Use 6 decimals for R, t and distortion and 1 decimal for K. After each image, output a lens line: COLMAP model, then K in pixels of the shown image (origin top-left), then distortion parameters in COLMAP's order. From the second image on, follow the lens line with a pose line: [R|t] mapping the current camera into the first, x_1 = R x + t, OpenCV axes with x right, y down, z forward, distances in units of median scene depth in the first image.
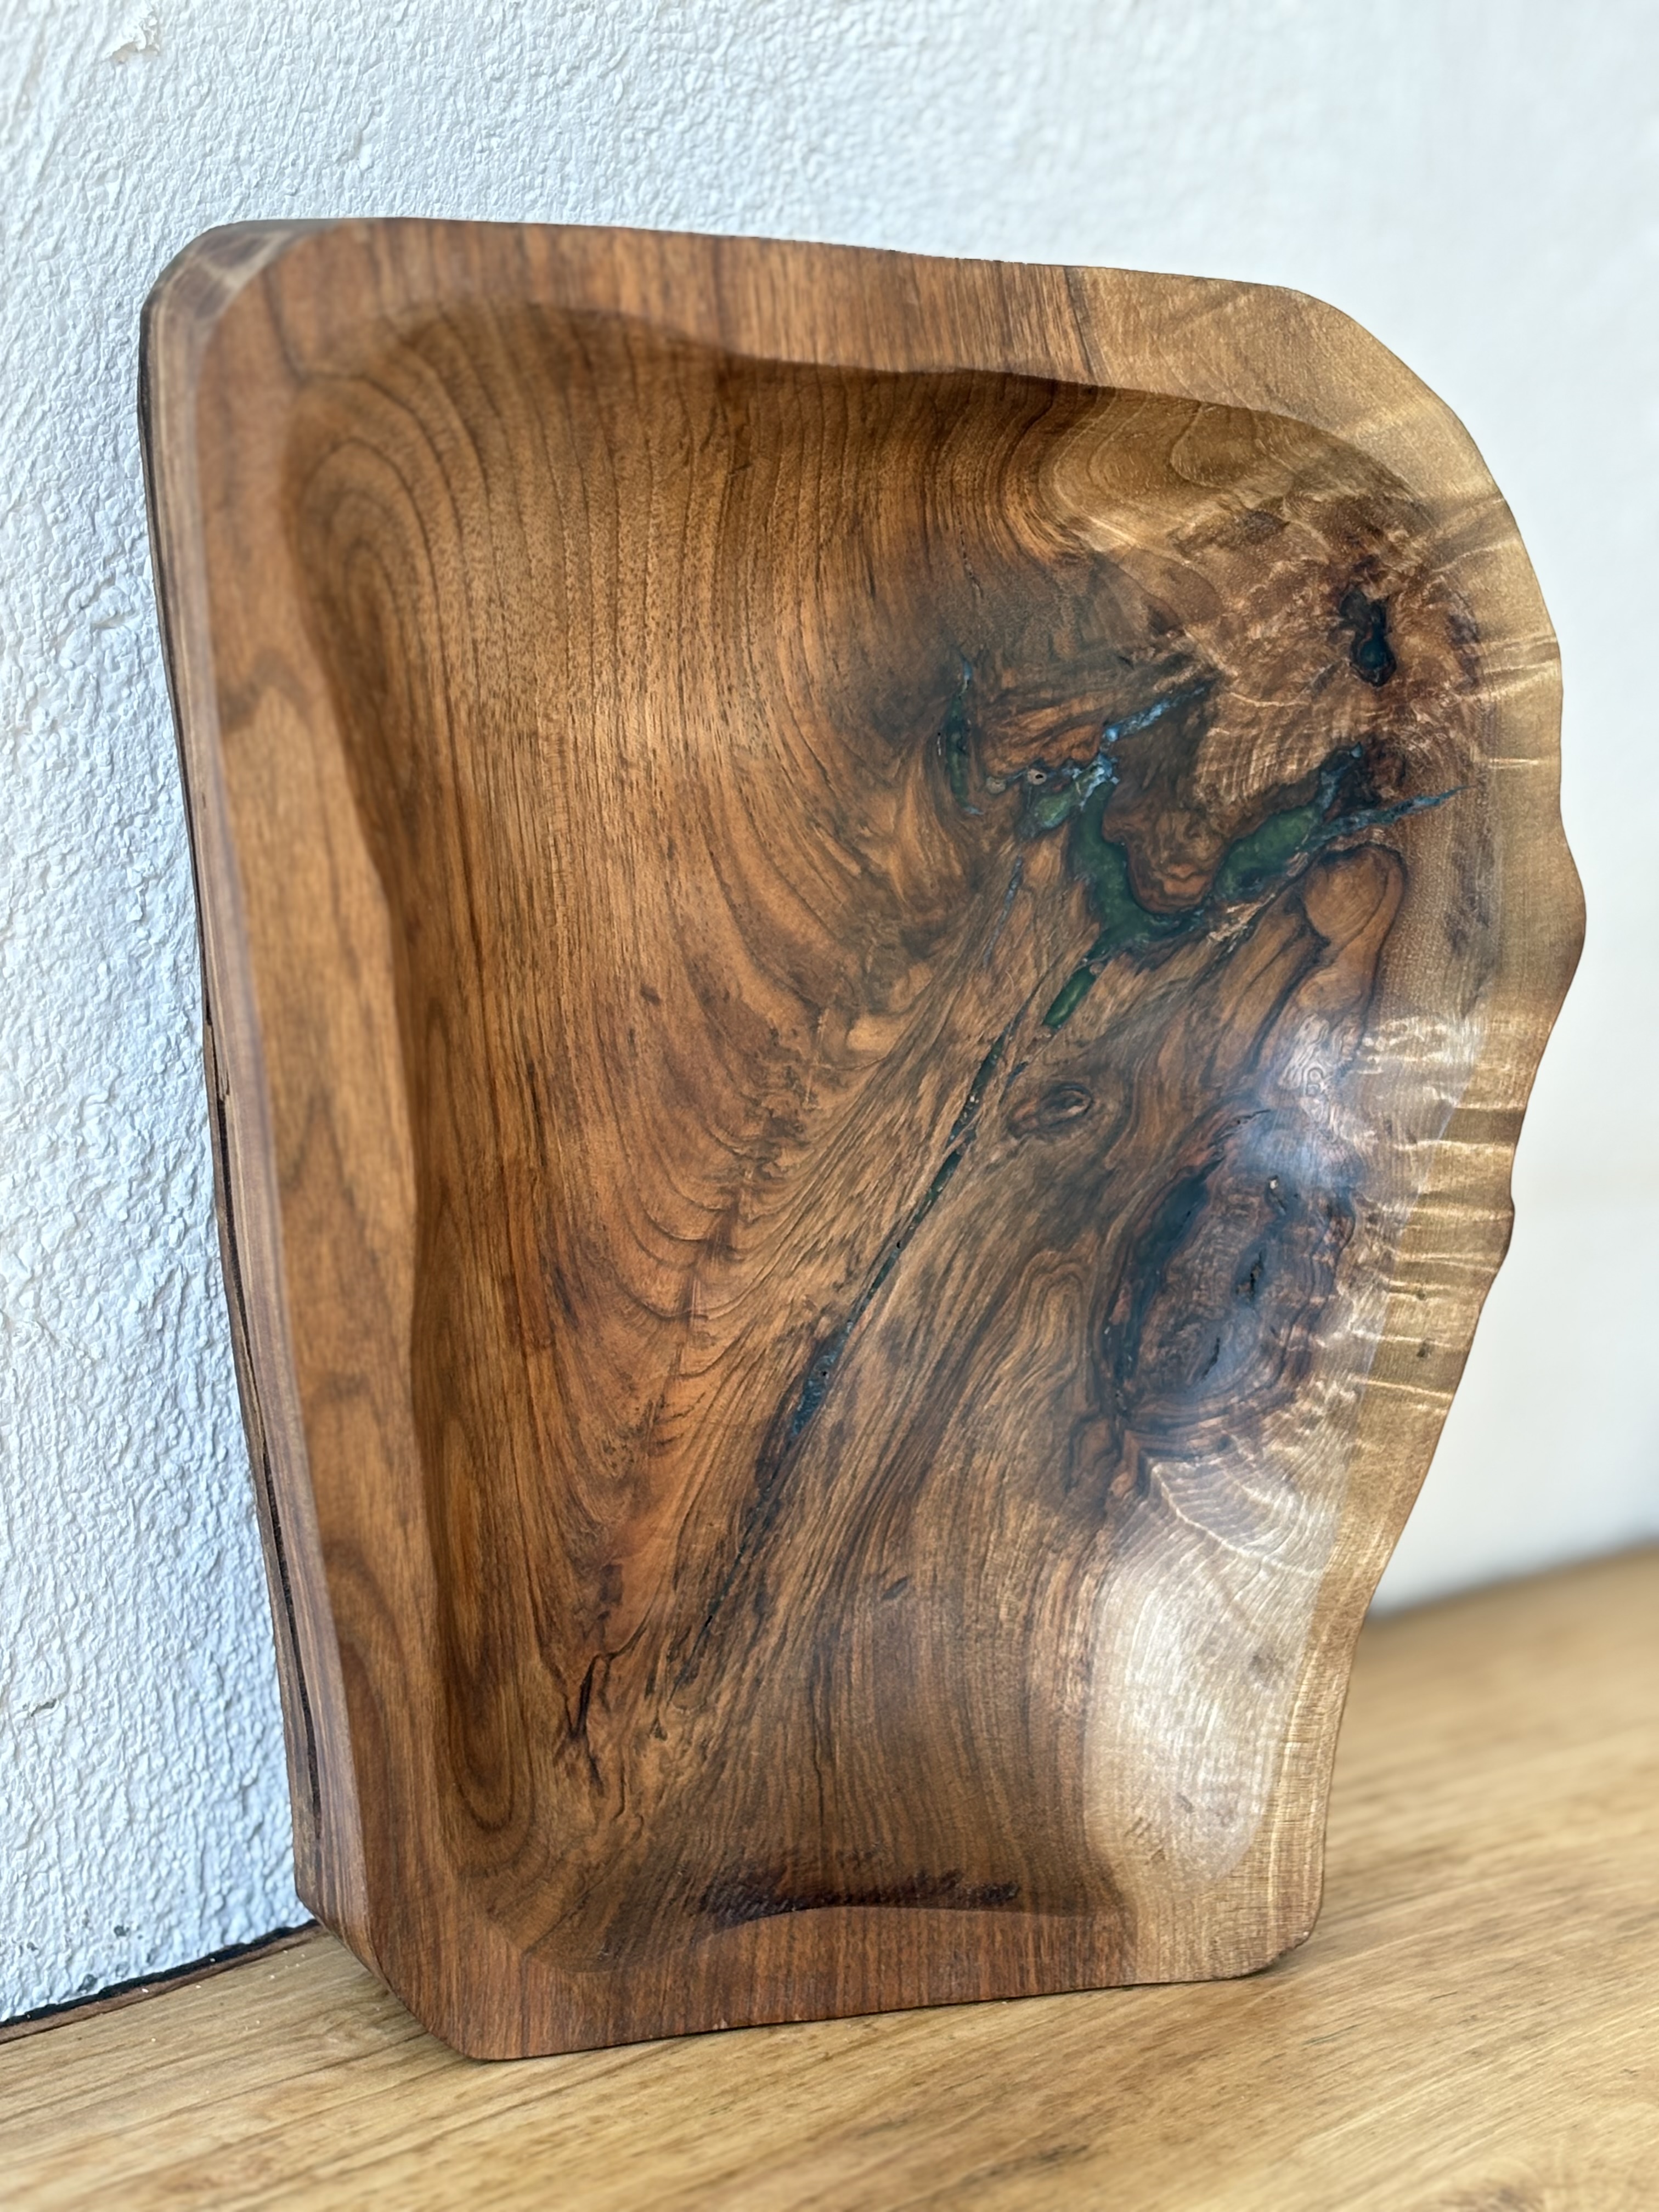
lens RADIAL K [[4367.2, 0, 859.3], [0, 4367.2, 1112.2], [0, 0, 1]] dist [0.265324, -1.239051]
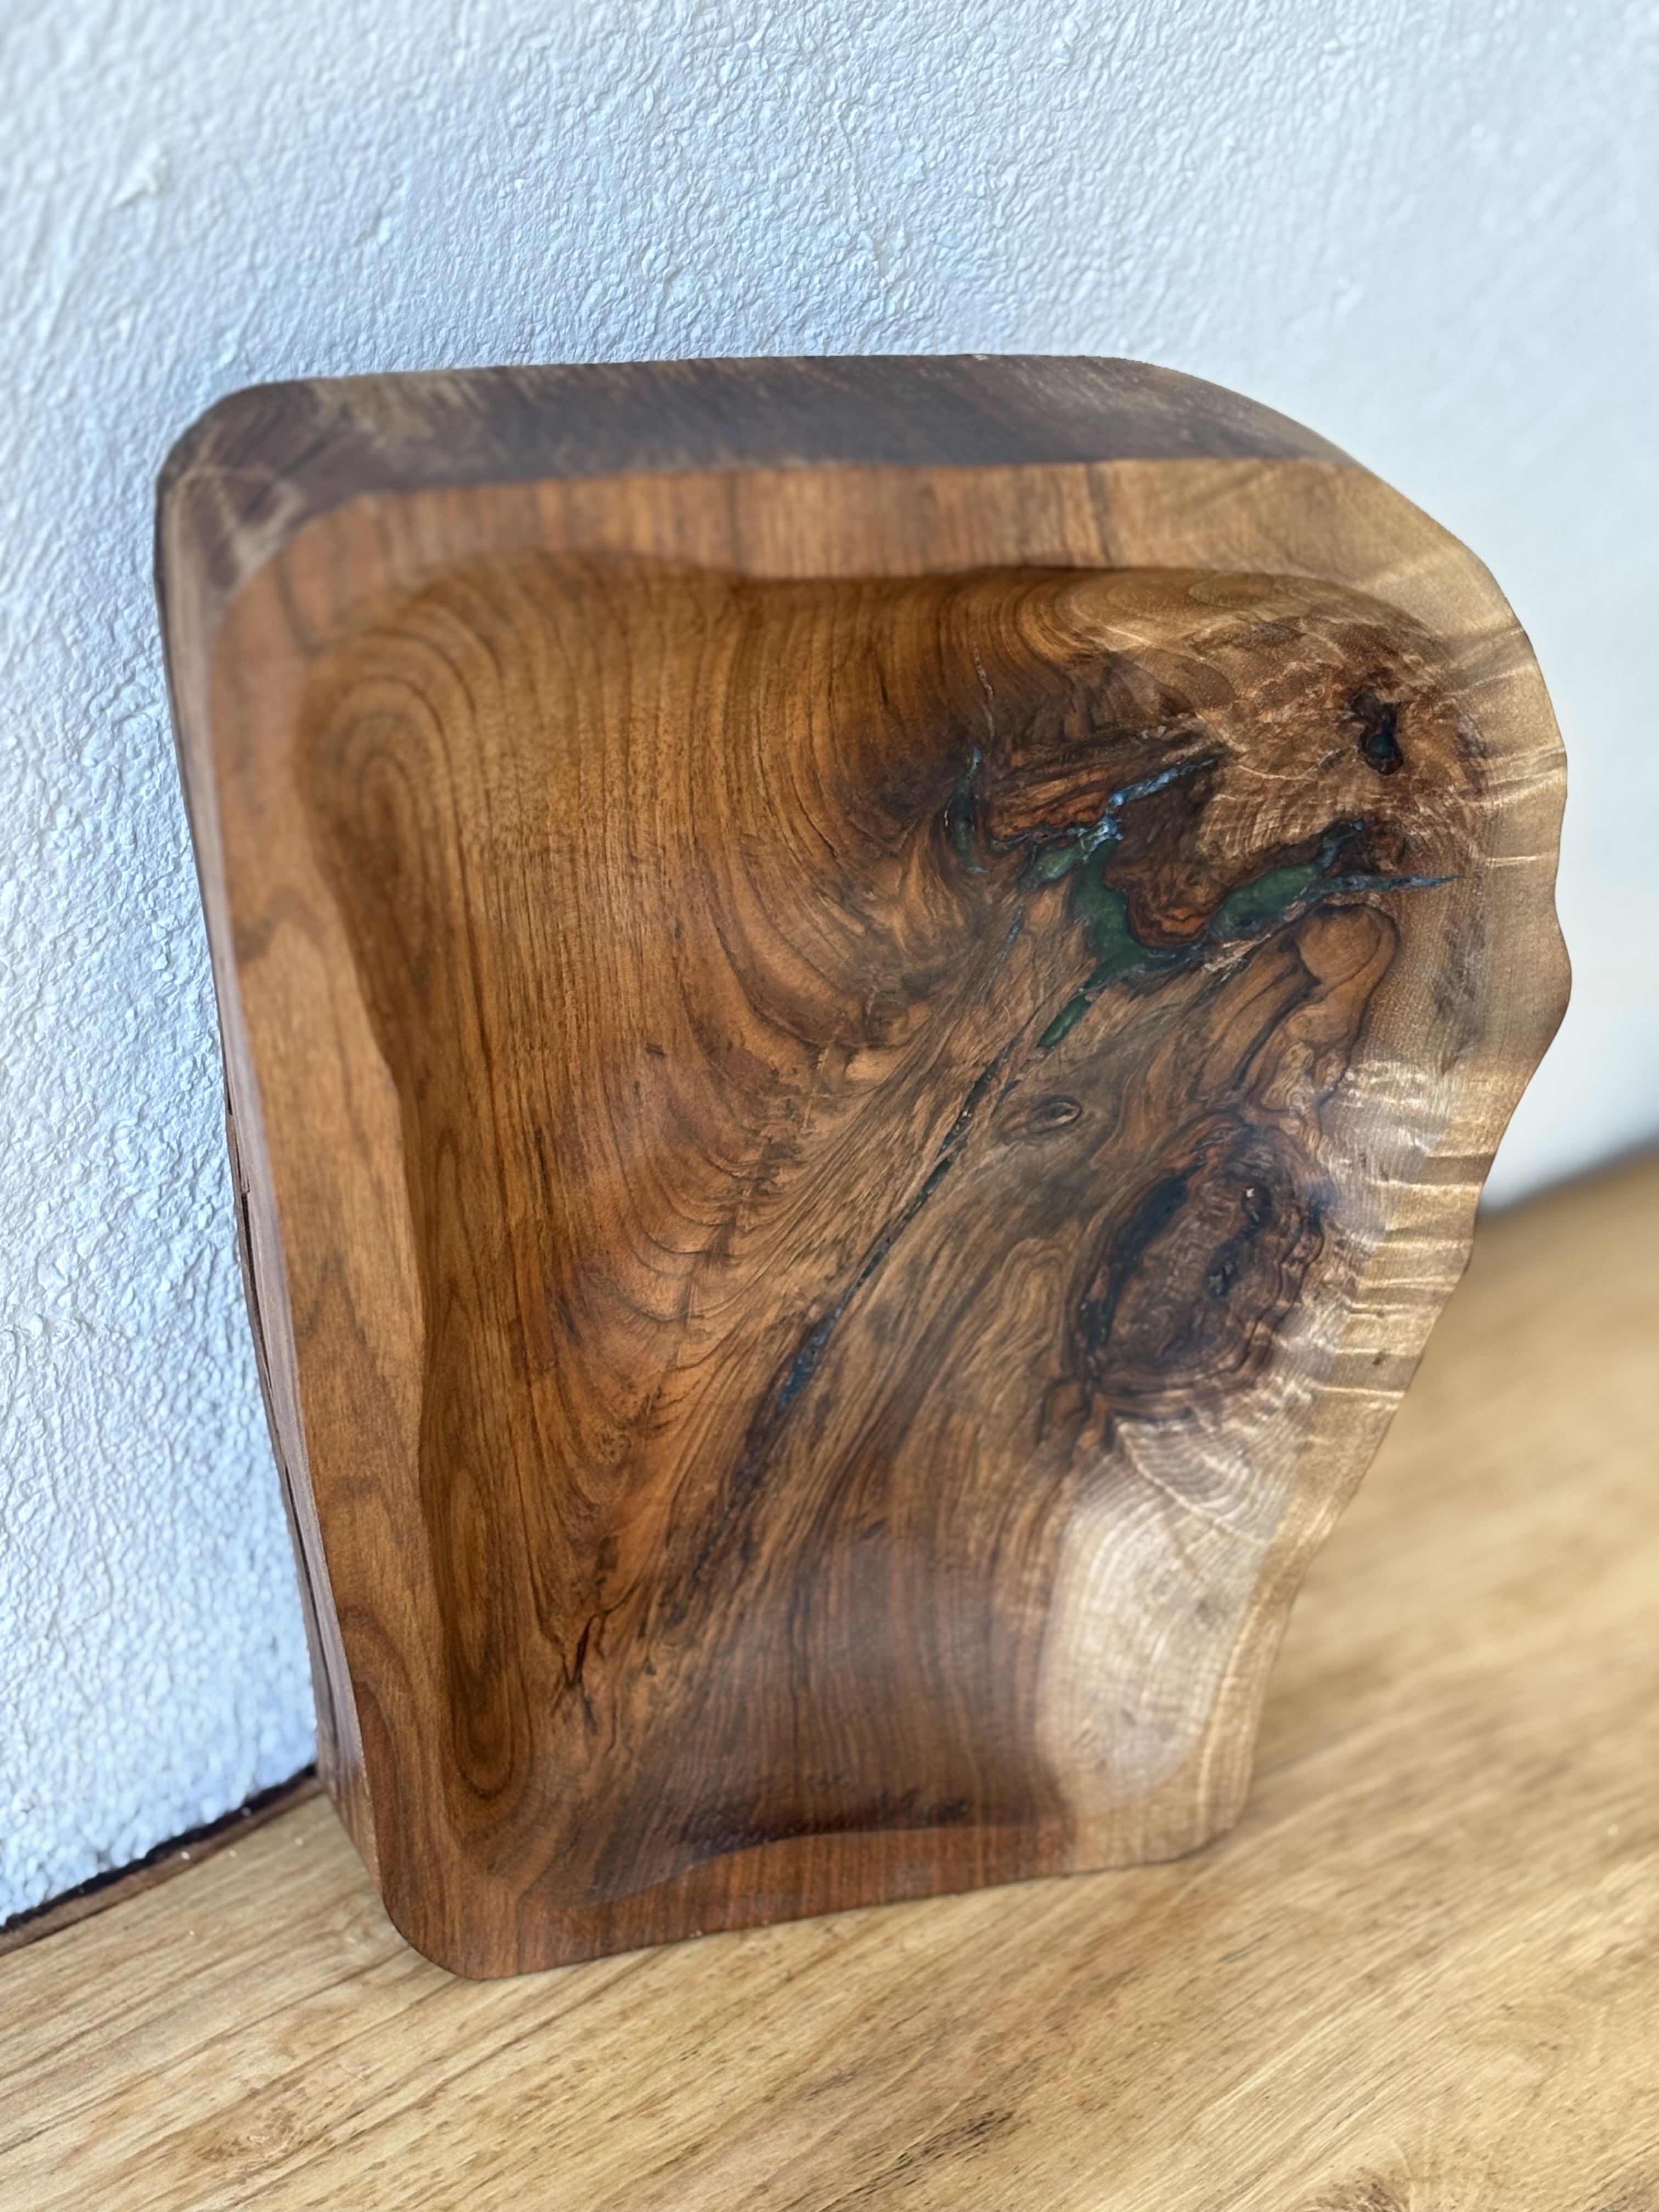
lens RADIAL K [[4361.8, 0, 823.0], [0, 4361.8, 1130.7], [0, 0, 1]] dist [0.266046, -1.213492]
pose [[0.998772, 0.045839, -0.018805, 0.011923], [-0.036626, 0.938674, 0.342855, -0.357568], [0.033368, -0.341745, 0.939200, 0.021293]]
